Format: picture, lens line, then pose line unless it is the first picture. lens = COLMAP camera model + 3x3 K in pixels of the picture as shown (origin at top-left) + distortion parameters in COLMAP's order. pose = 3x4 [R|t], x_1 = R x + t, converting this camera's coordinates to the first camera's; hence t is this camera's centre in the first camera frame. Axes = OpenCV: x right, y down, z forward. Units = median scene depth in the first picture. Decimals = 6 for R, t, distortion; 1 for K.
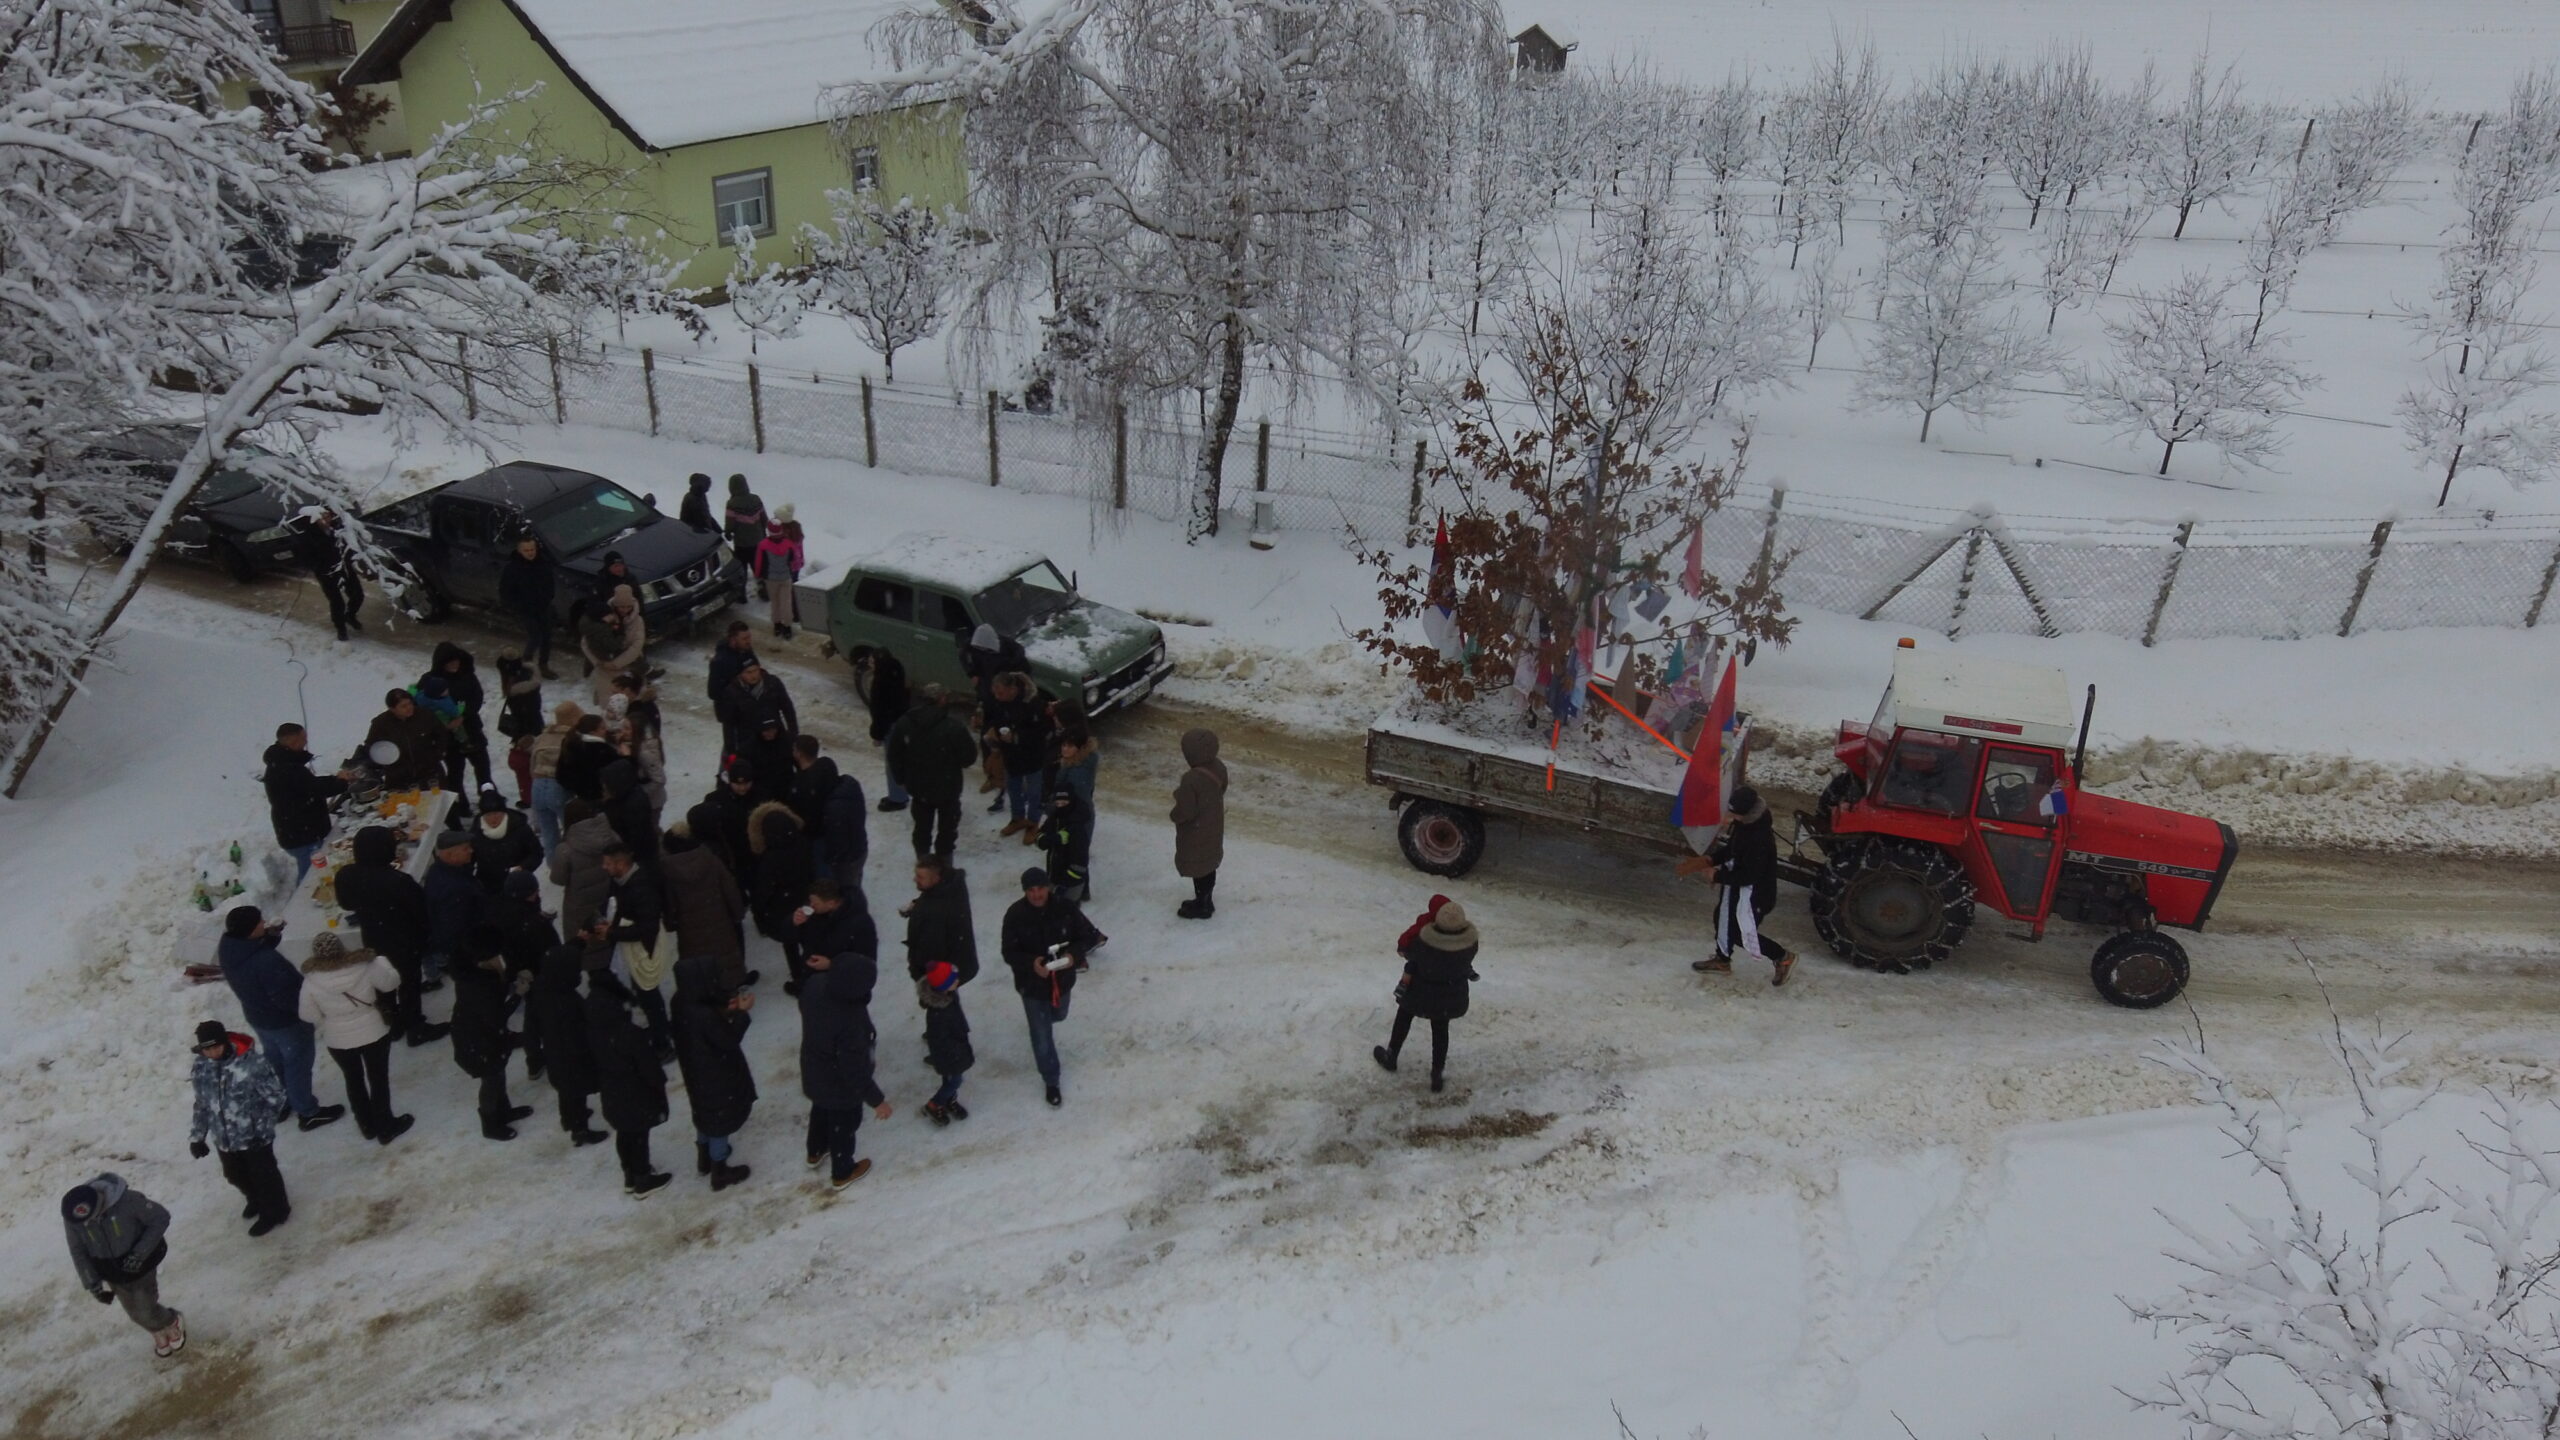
lens RADIAL K [[1735.2, 0, 1319.3], [0, 1735.2, 722.0], [0, 0, 1]] dist [-0.000073, -0.000177]
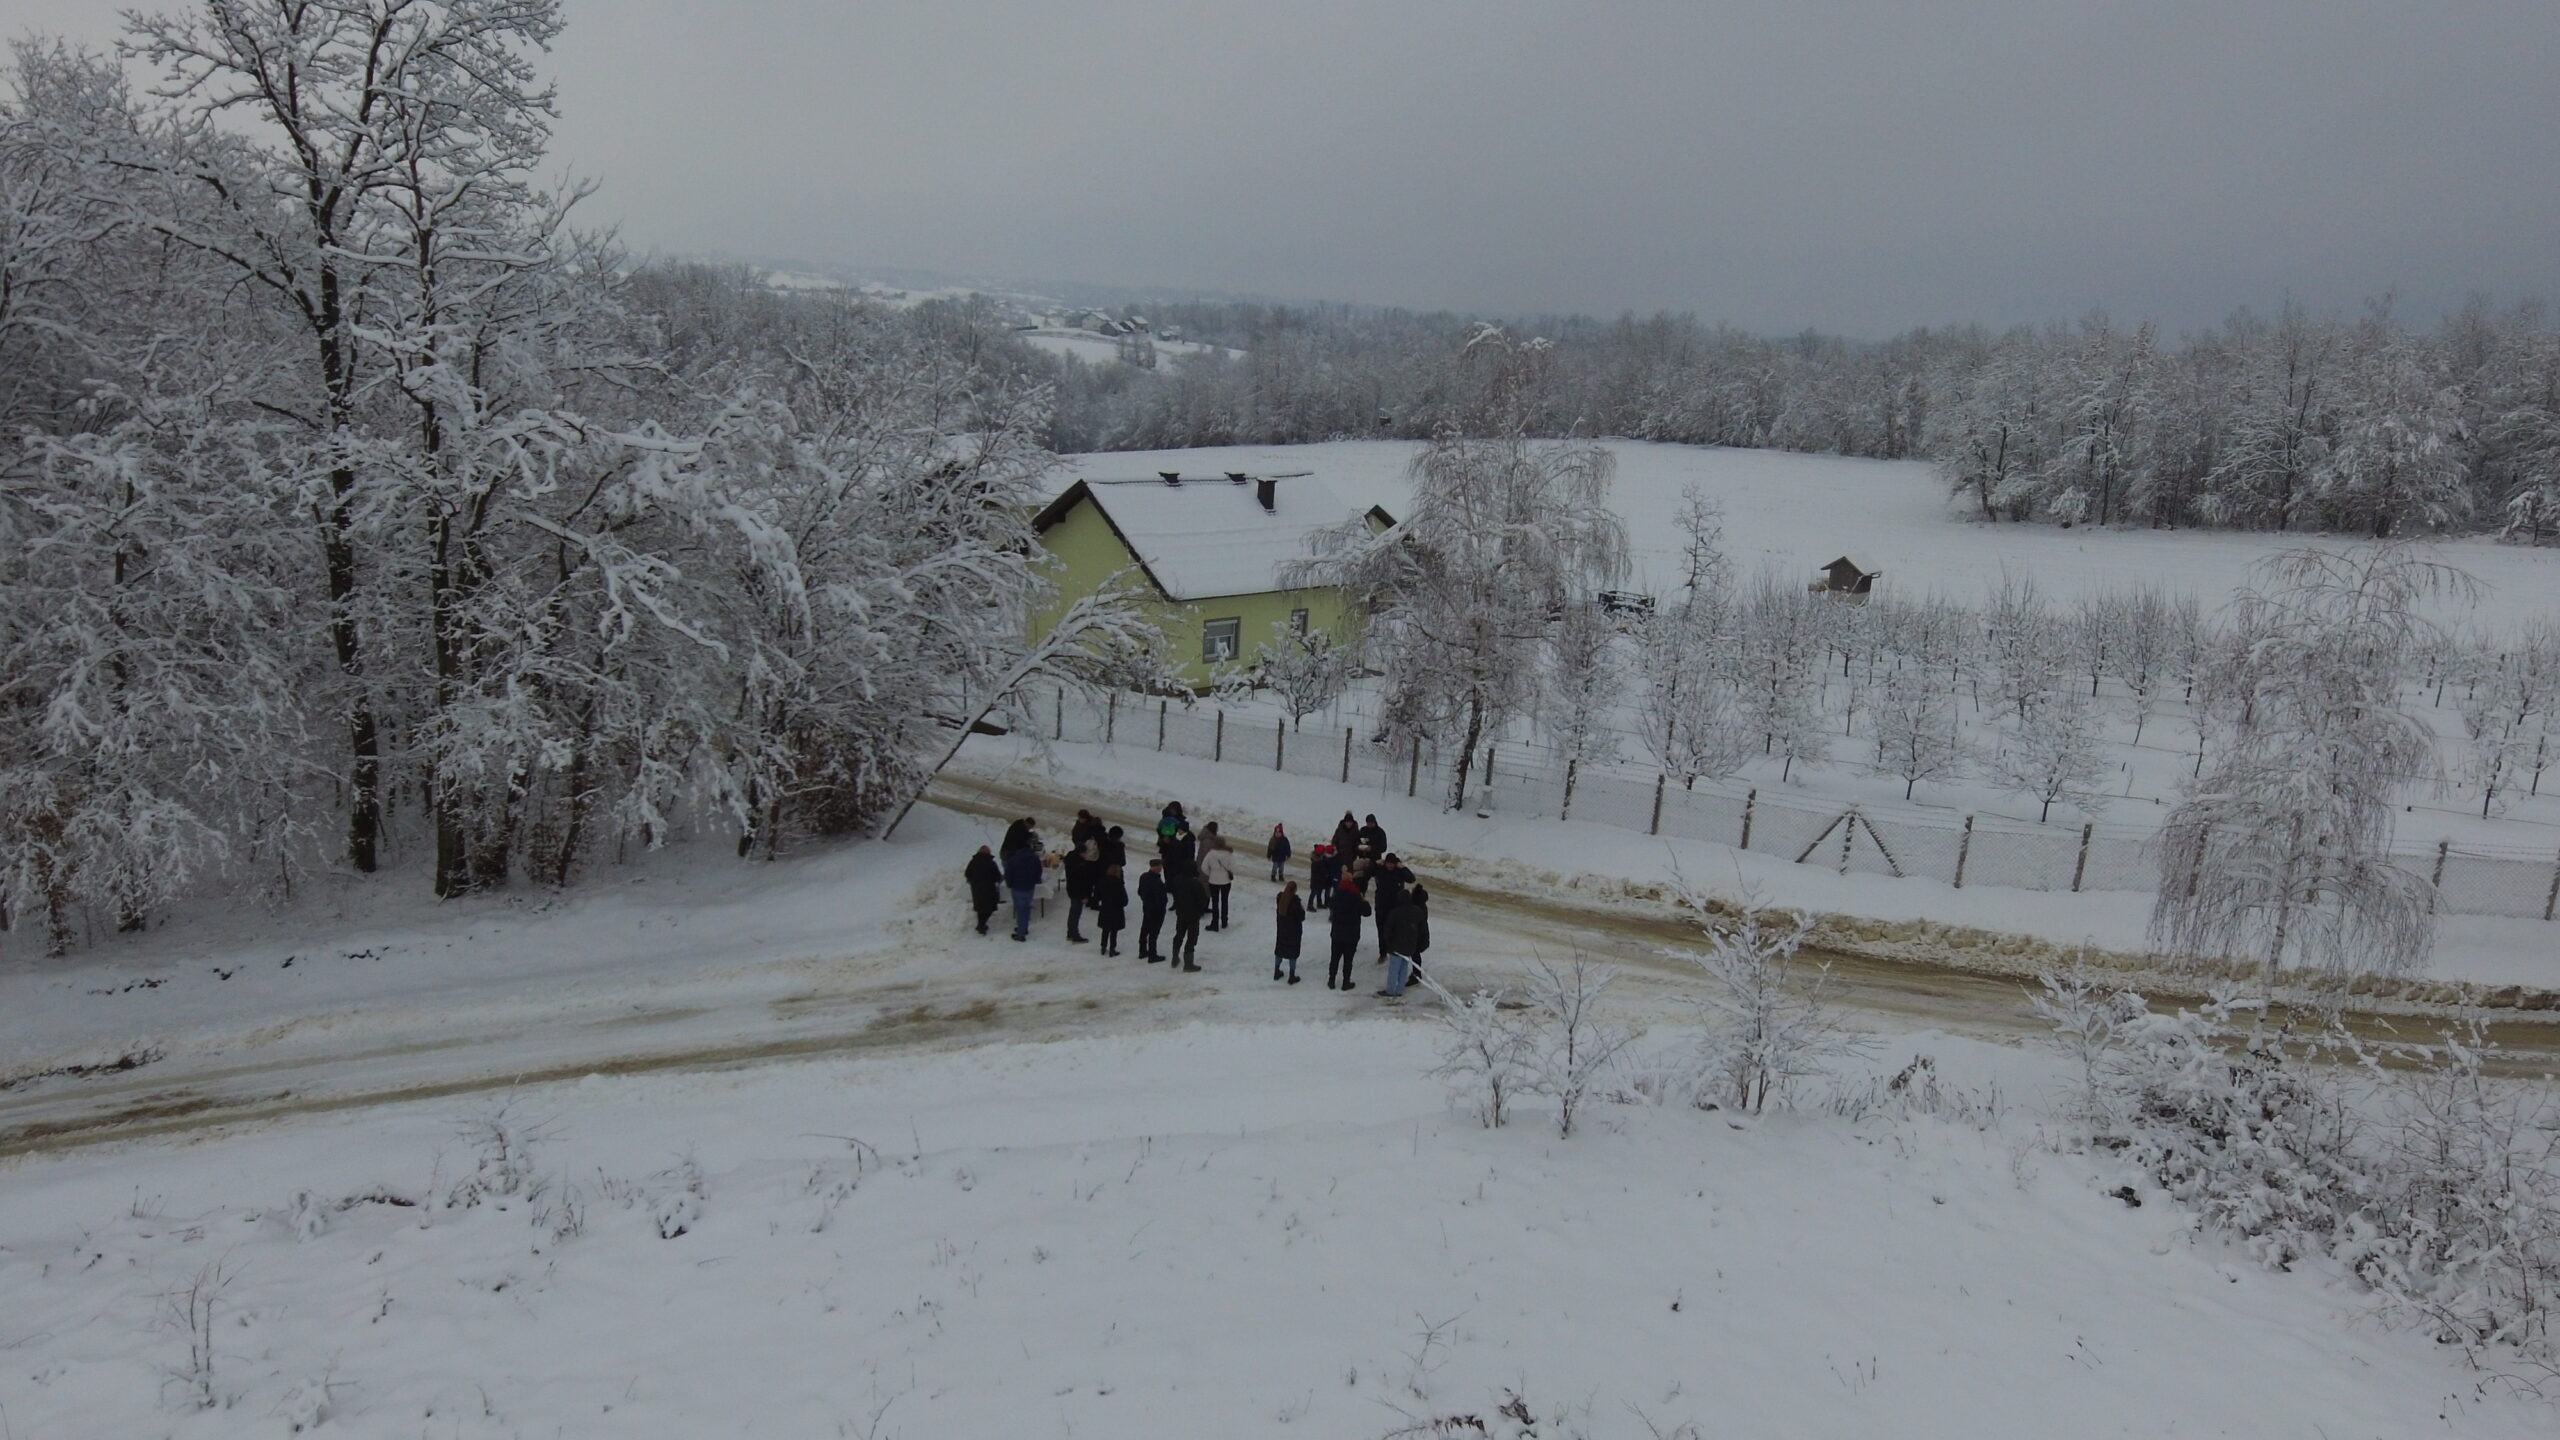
lens RADIAL K [[1735.2, 0, 1311.8], [0, 1735.2, 713.1], [0, 0, 1]] dist [-0.000073, -0.000177]
pose [[0.968879, 0.062978, -0.239387, 0.324482], [-0.127744, 0.955575, -0.265628, 0.438822], [0.212024, 0.287942, 0.933882, -1.088399]]
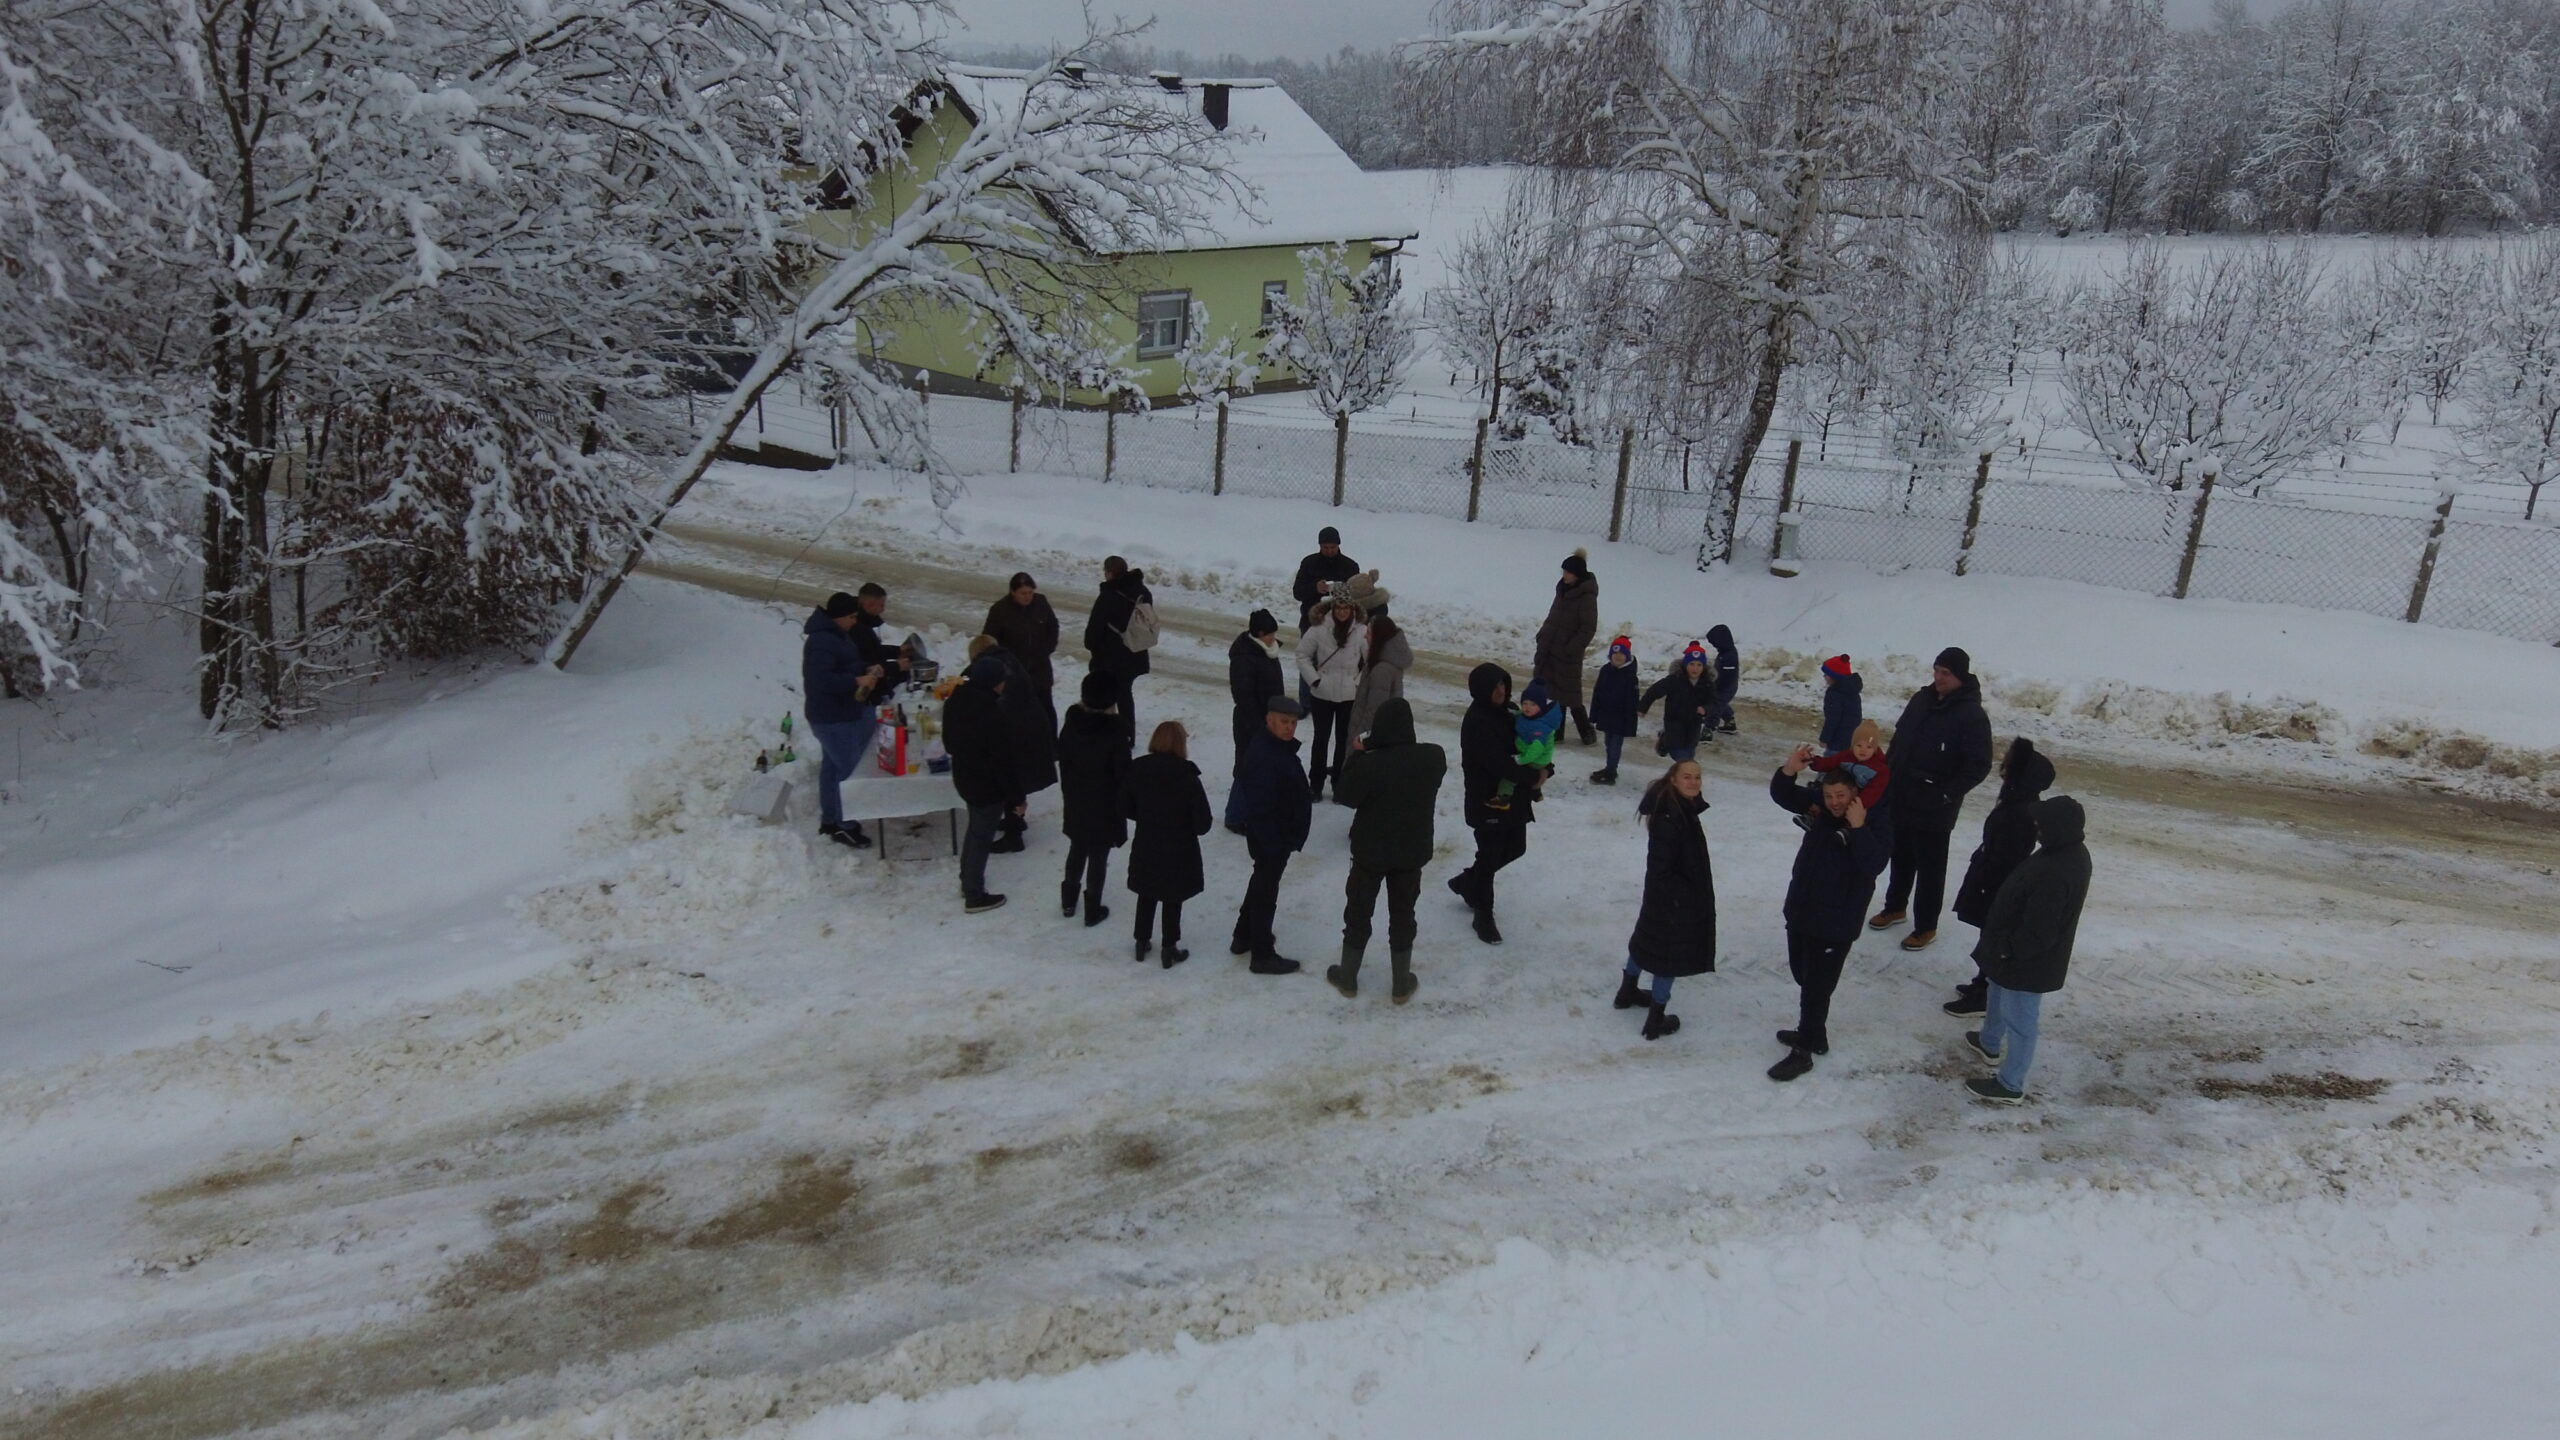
lens RADIAL K [[1735.2, 0, 1316.2], [0, 1735.2, 729.3], [0, 0, 1]] dist [-0.000073, -0.000177]
pose [[0.988264, 0.056869, -0.141776, -0.215491], [-0.077223, 0.986781, -0.142476, 0.194444], [0.131800, 0.151752, 0.979592, 0.124689]]
